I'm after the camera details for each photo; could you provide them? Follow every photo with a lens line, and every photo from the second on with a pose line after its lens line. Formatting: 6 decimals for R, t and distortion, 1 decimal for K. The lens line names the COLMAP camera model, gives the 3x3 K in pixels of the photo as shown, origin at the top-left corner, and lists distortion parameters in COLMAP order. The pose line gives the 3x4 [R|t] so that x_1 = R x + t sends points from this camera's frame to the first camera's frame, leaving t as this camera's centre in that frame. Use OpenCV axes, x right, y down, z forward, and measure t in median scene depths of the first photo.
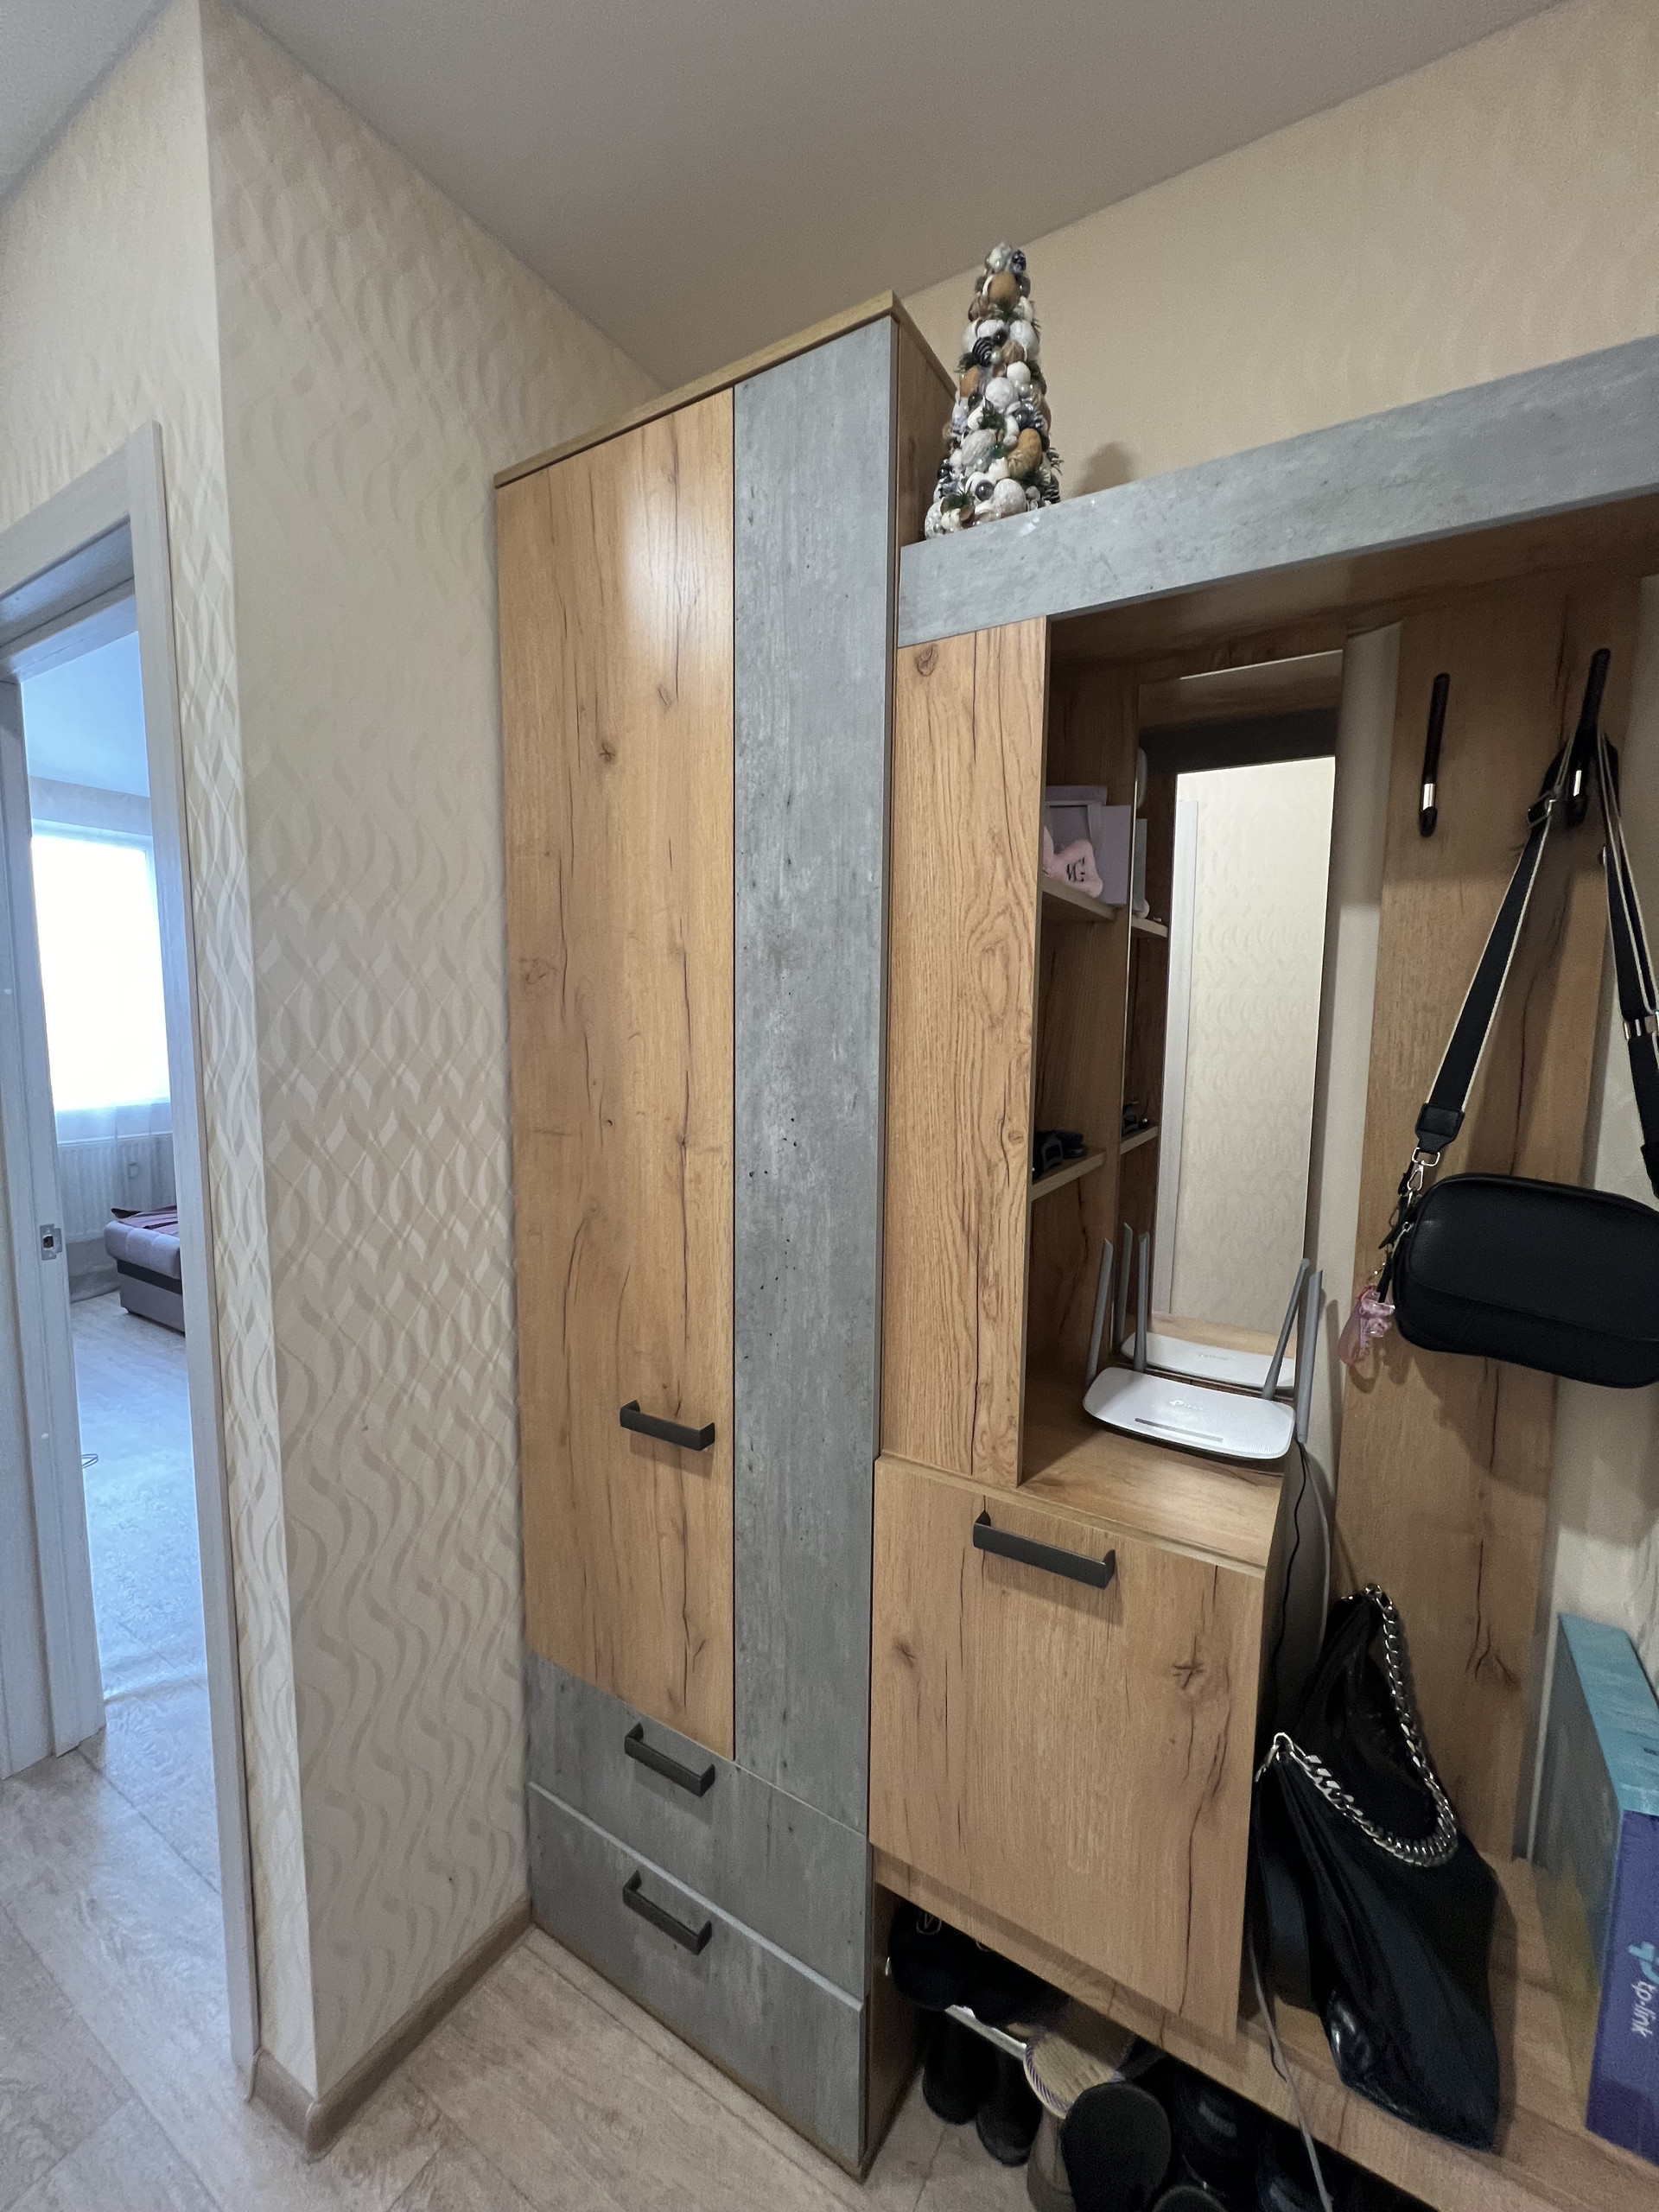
lens RADIAL K [[885.5, 0, 834.0], [0, 885.5, 1099.0], [0, 0, 1]] dist [-0.003157, 0.000970]
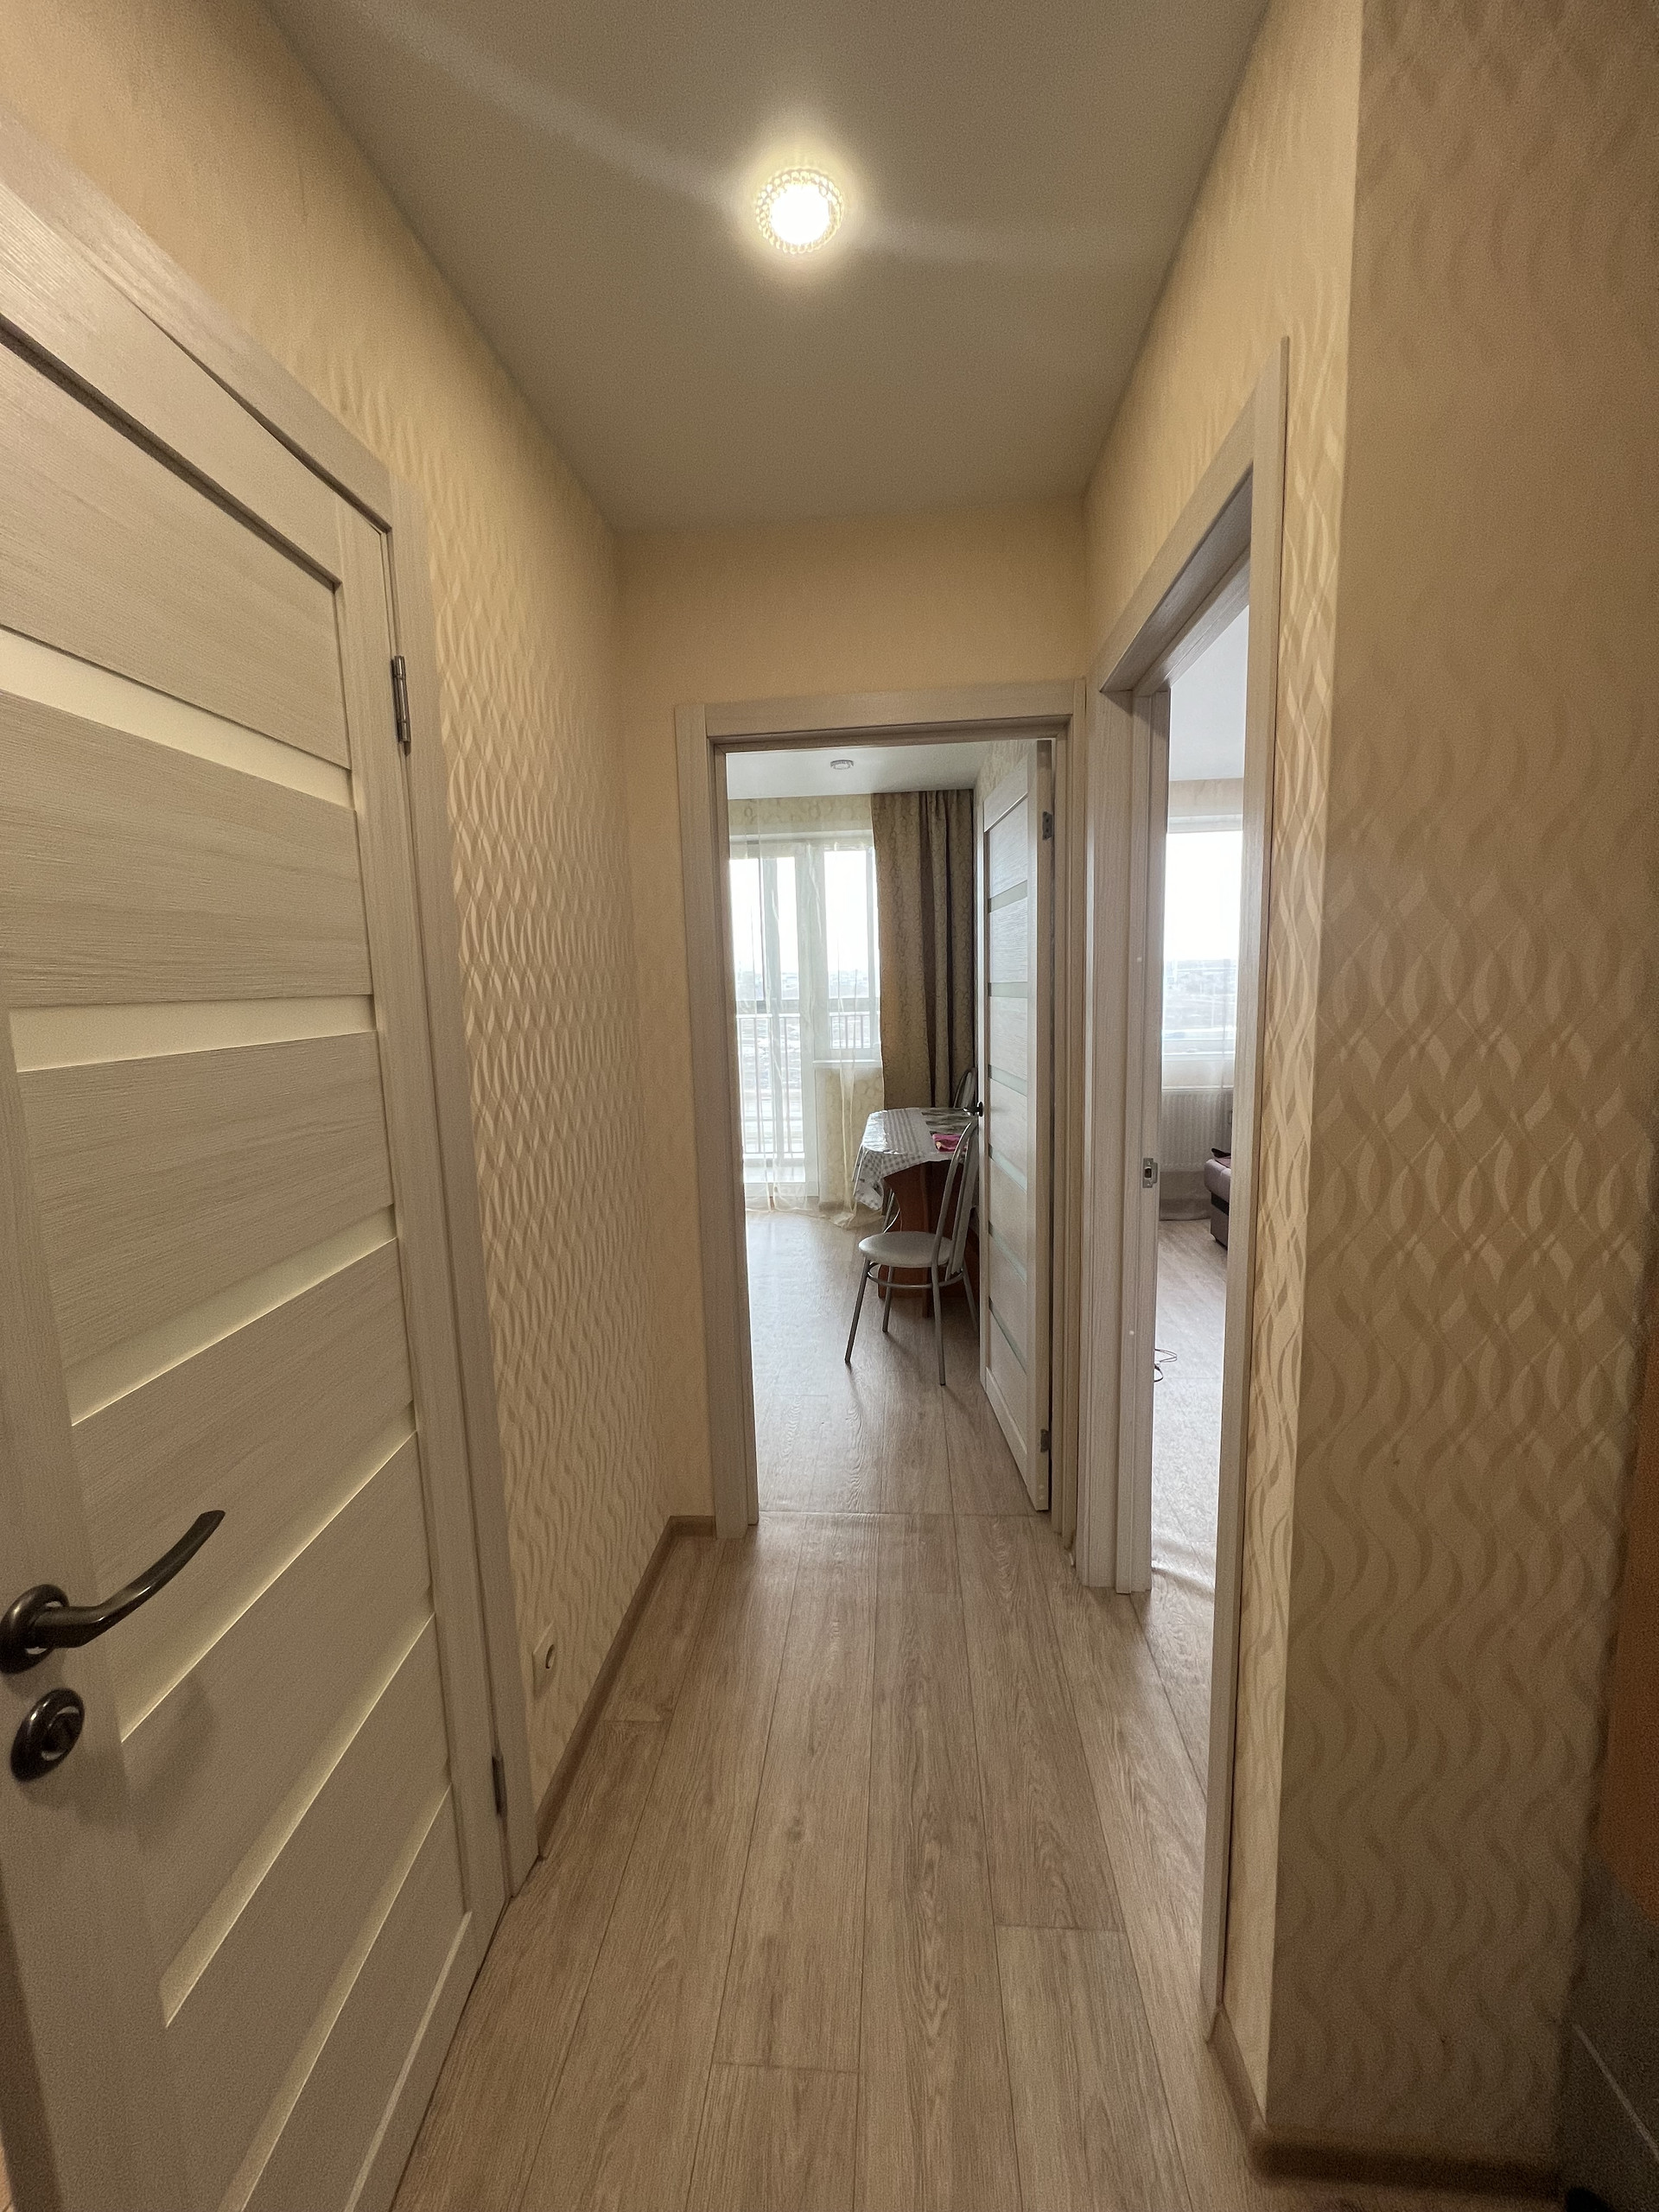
lens RADIAL K [[885.5, 0, 831.4], [0, 885.5, 1109.2], [0, 0, 1]] dist [-0.003157, 0.000970]
pose [[0.443537, 0.102911, -0.890328, -0.060035], [-0.052930, 0.994660, 0.088602, -0.007148], [0.894692, 0.007827, 0.446616, 0.156003]]
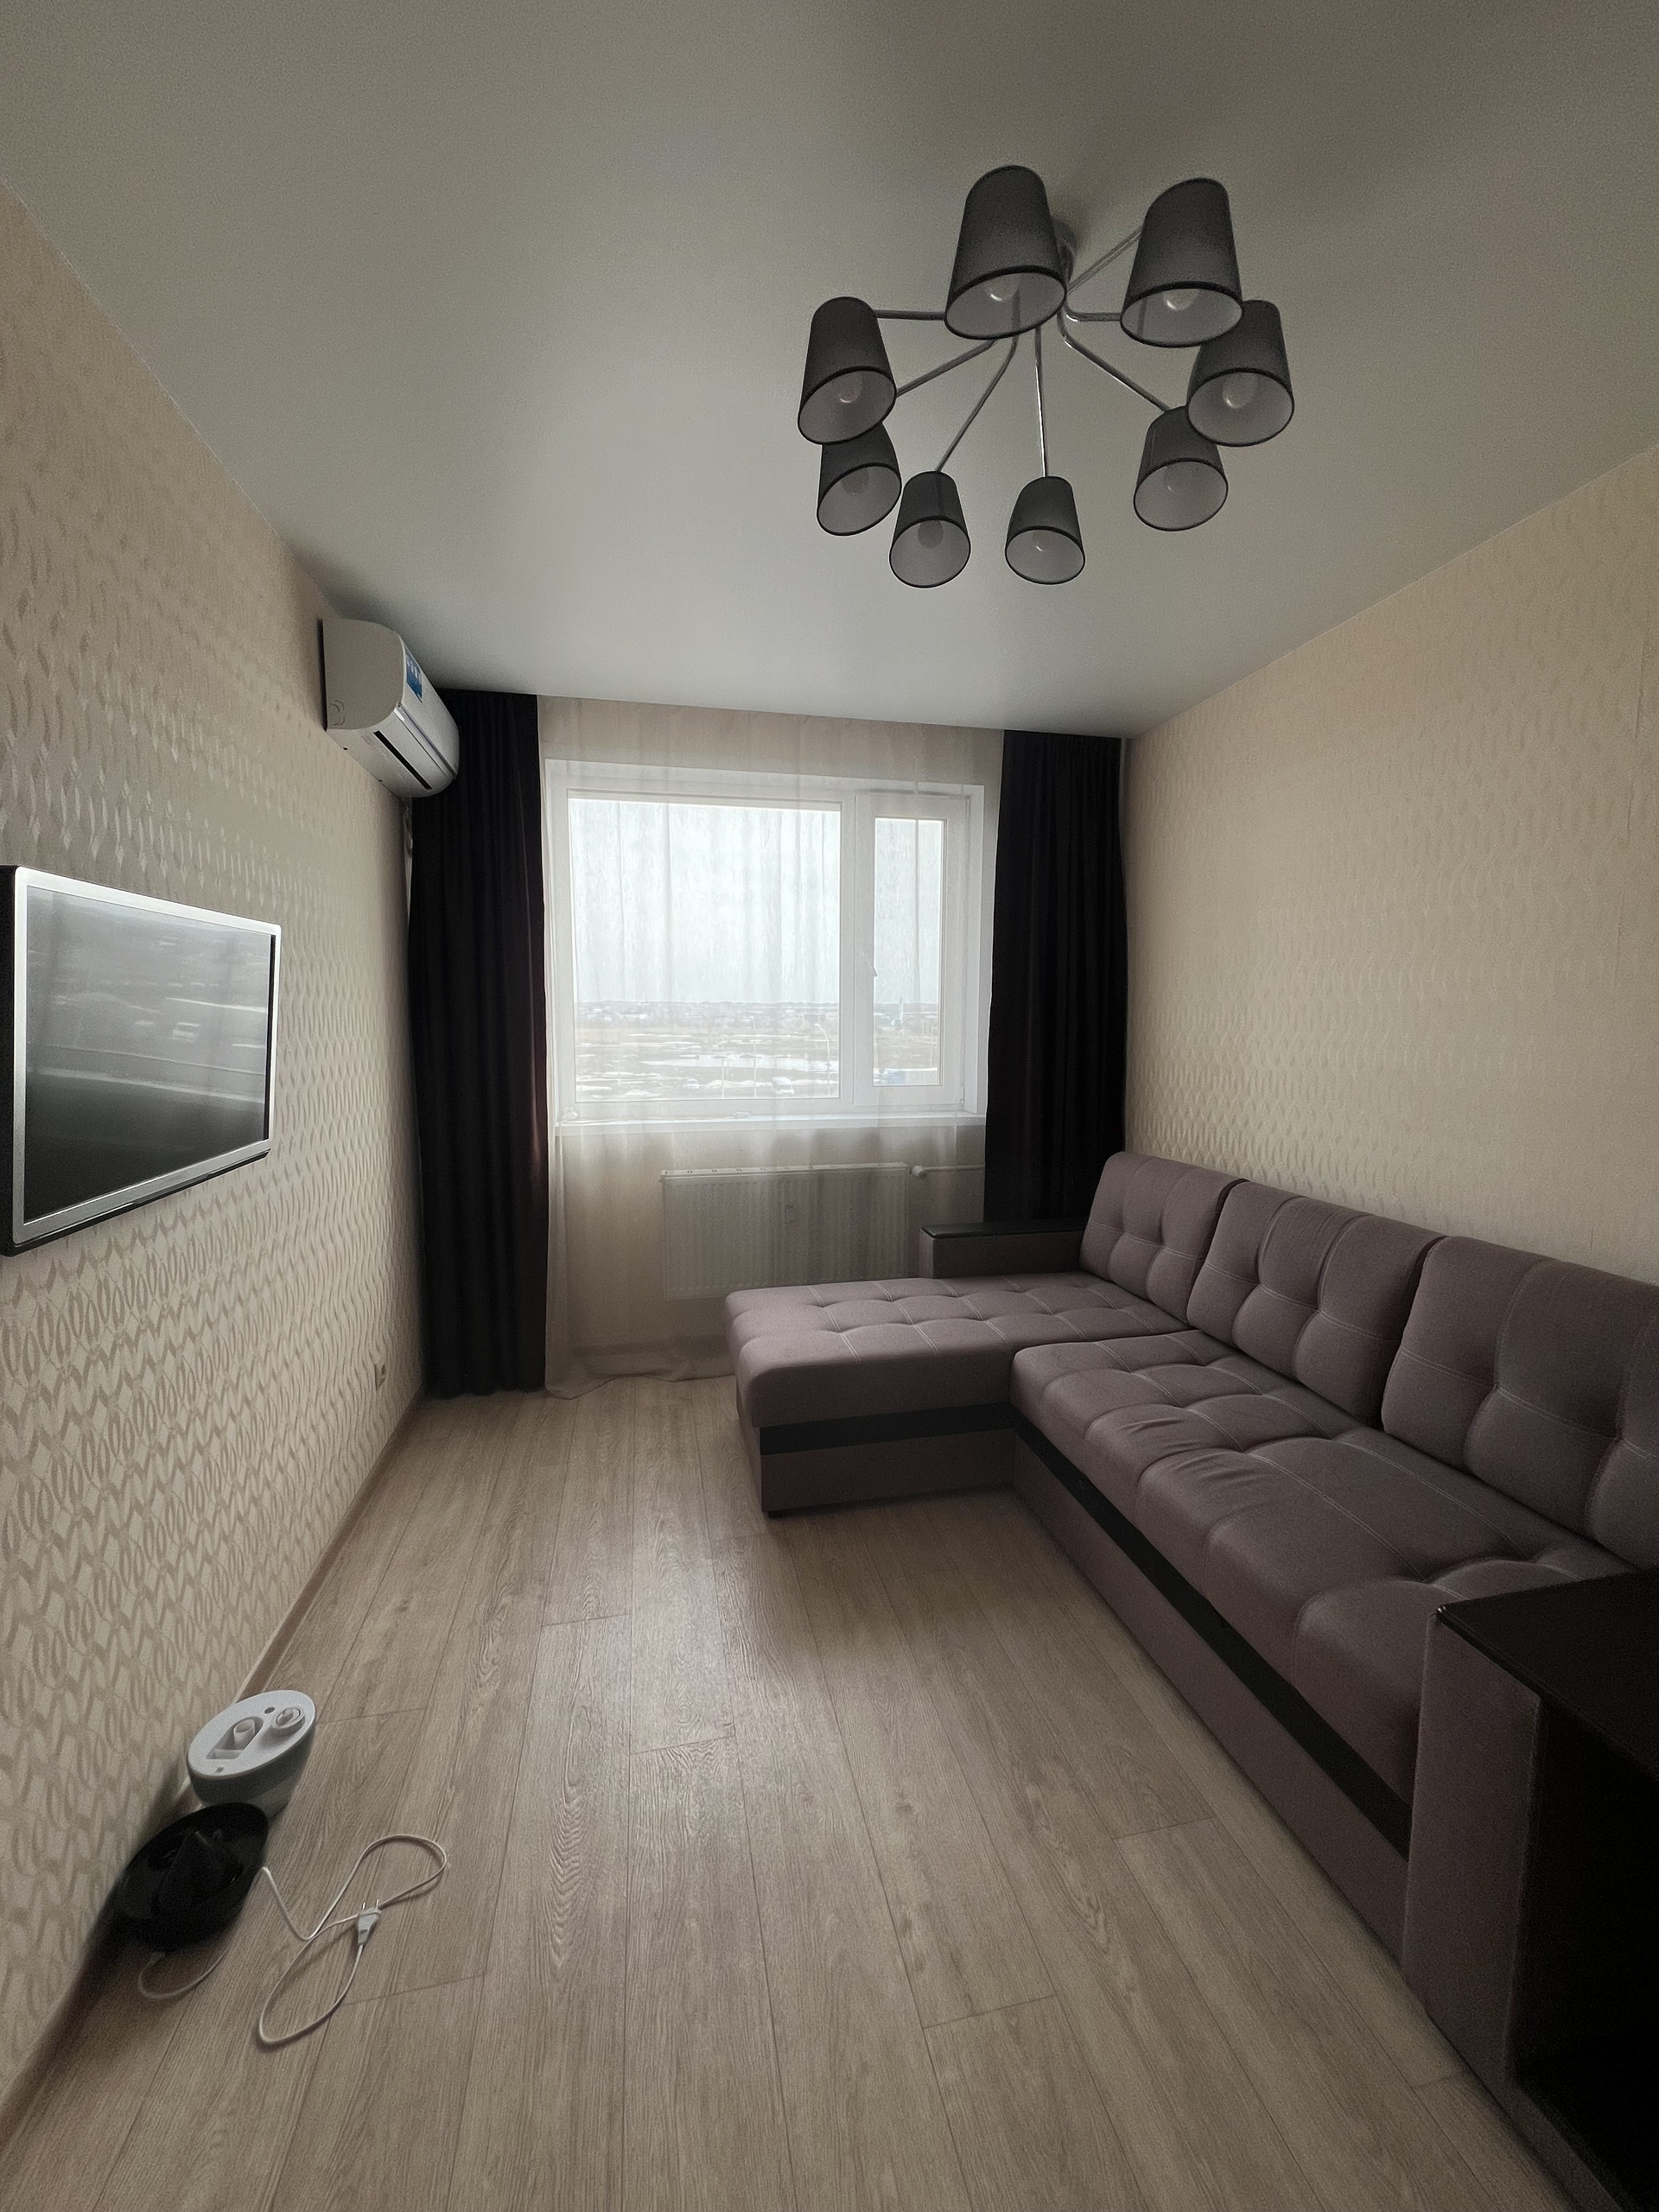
lens RADIAL K [[885.5, 0, 827.7], [0, 885.5, 1103.8], [0, 0, 1]] dist [-0.003157, 0.000970]
pose [[0.678814, 0.062876, -0.731614, -0.317964], [-0.066254, 0.997508, 0.024255, 0.099819], [0.731316, 0.032008, 0.681288, -0.346177]]
